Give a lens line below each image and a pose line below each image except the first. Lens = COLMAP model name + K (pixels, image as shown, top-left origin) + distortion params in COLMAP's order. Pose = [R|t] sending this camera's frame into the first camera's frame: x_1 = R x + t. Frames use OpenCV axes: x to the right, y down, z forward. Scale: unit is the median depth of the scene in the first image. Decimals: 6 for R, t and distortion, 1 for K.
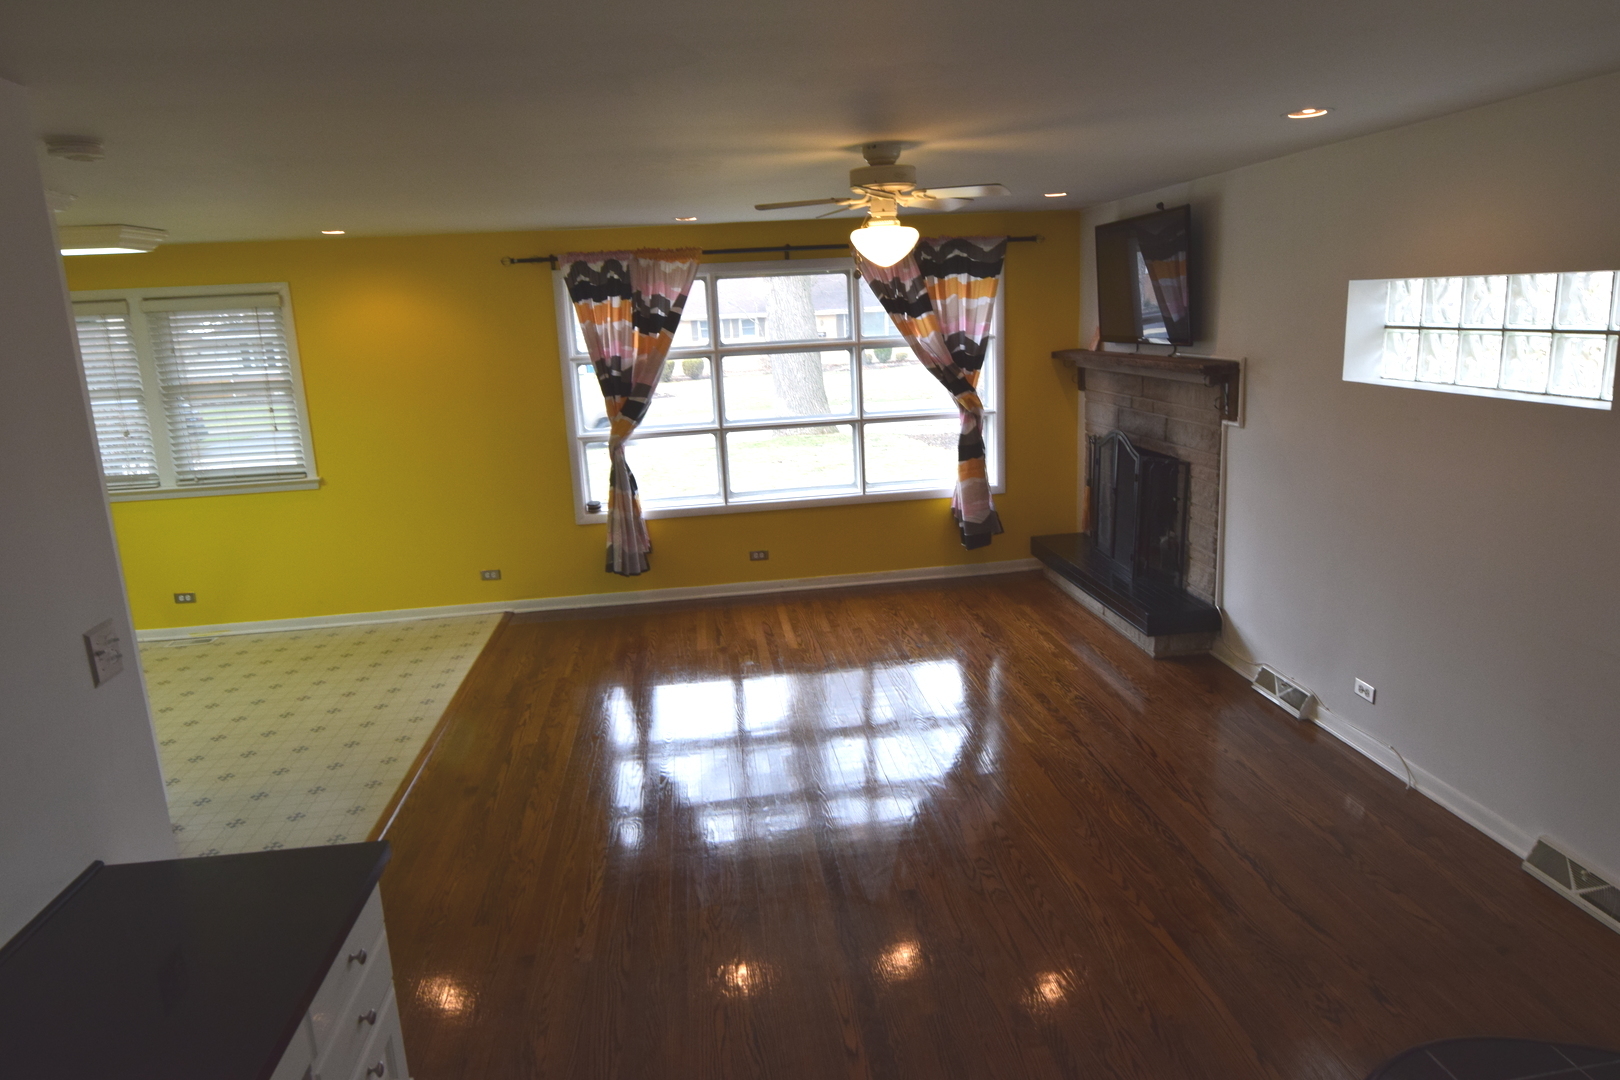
lens RADIAL K [[989.7, 0, 812.0], [0, 989.7, 539.2], [0, 0, 1]] dist [-0.013084, -0.005533]
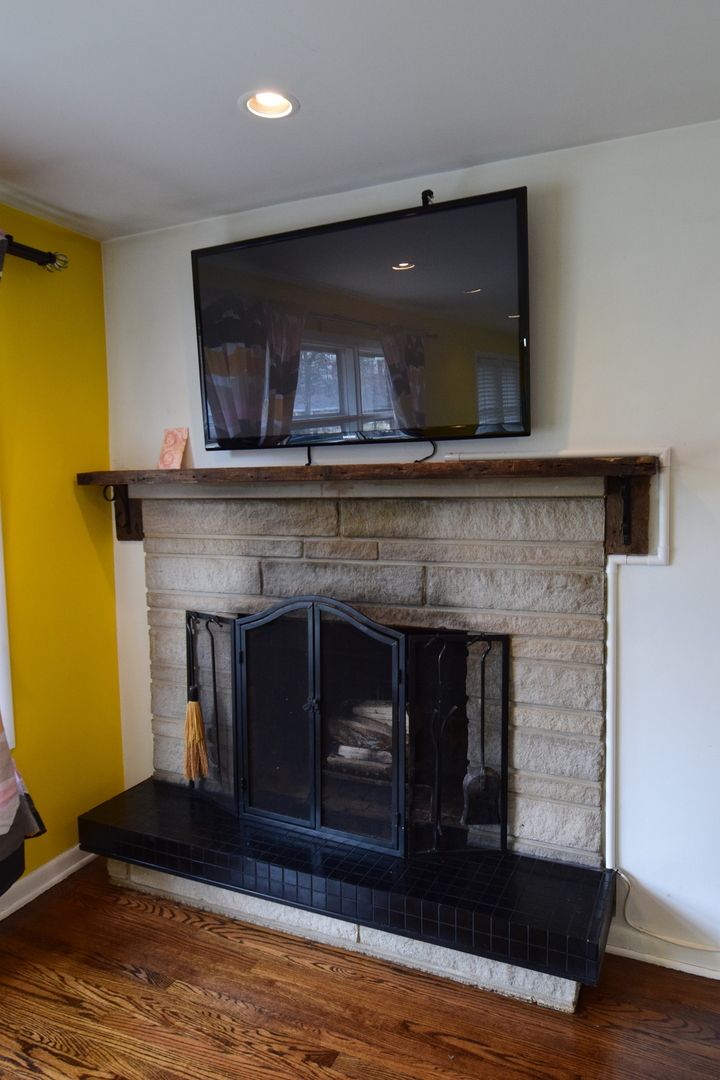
lens RADIAL K [[739.4, 0, 373.7], [0, 739.4, 549.2], [0, 0, 1]] dist [-0.006505, -0.001555]
pose [[0.523682, -0.037784, 0.851075, -0.027691], [0.182859, 0.980717, -0.068976, -0.093657], [-0.832058, 0.191748, 0.520493, 0.690522]]
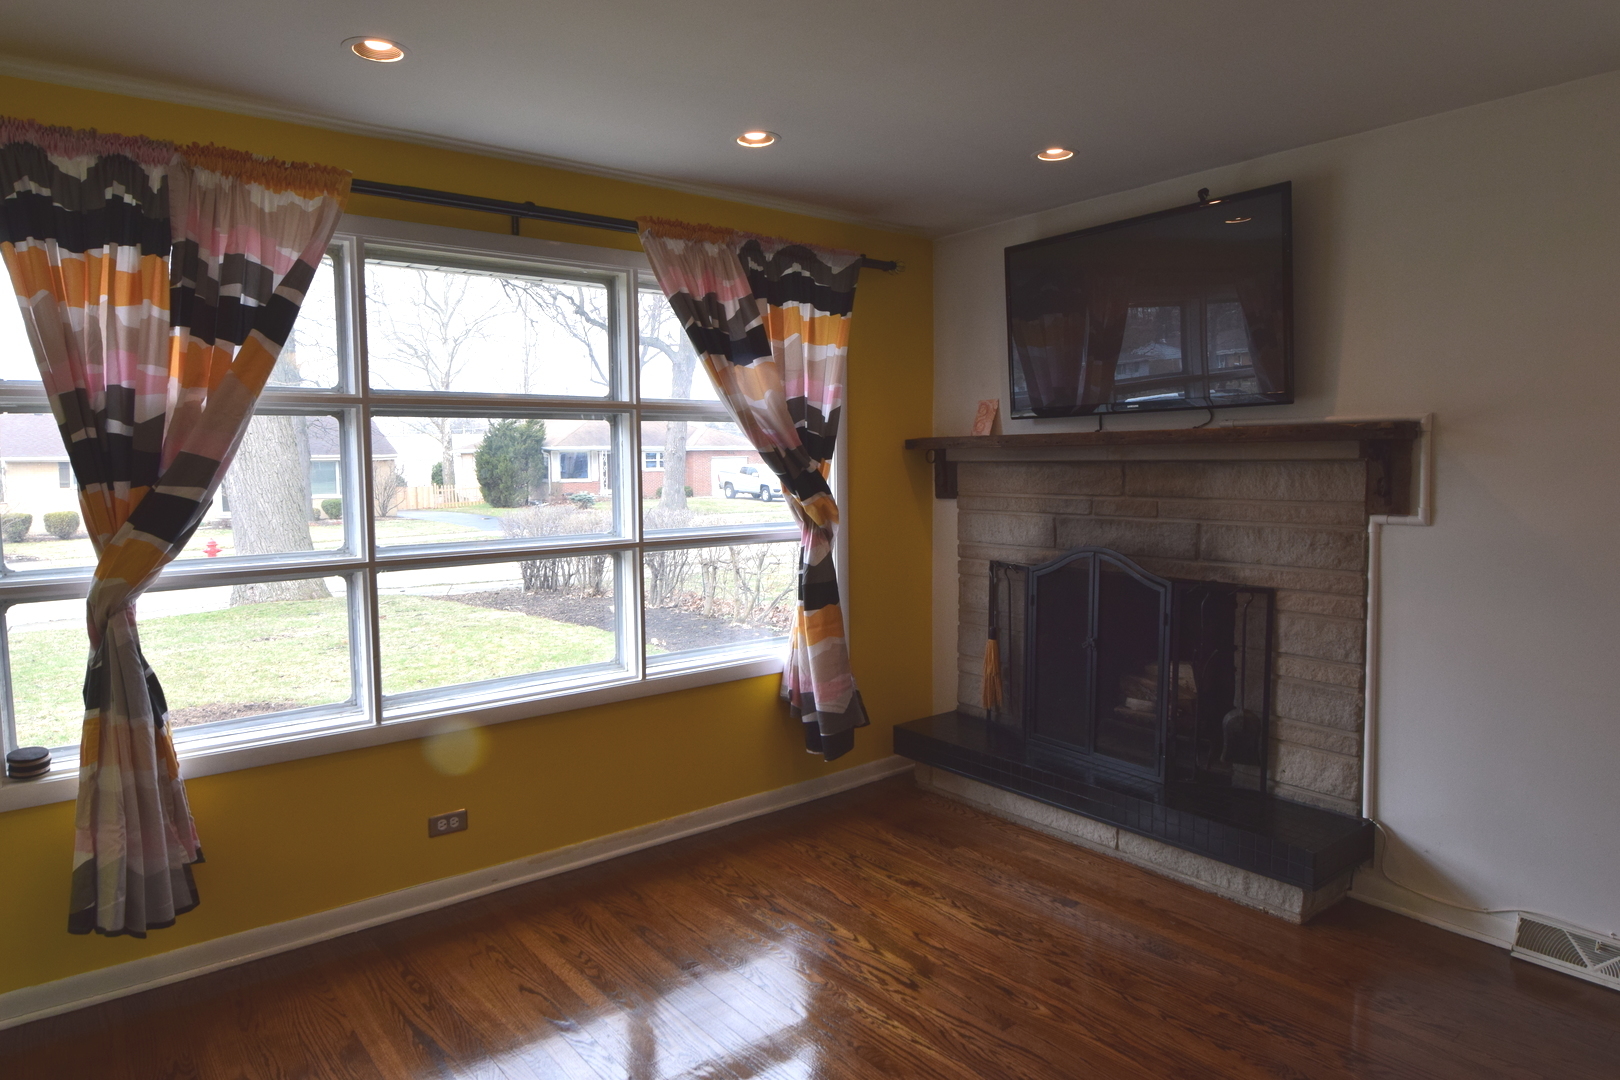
lens RADIAL K [[989.7, 0, 820.3], [0, 989.7, 530.9], [0, 0, 1]] dist [-0.013084, -0.005533]
pose [[0.850473, -0.000329, 0.526019, -0.163527], [0.090263, 0.985258, -0.145322, -0.040633], [-0.518217, 0.171072, 0.837965, 0.513461]]
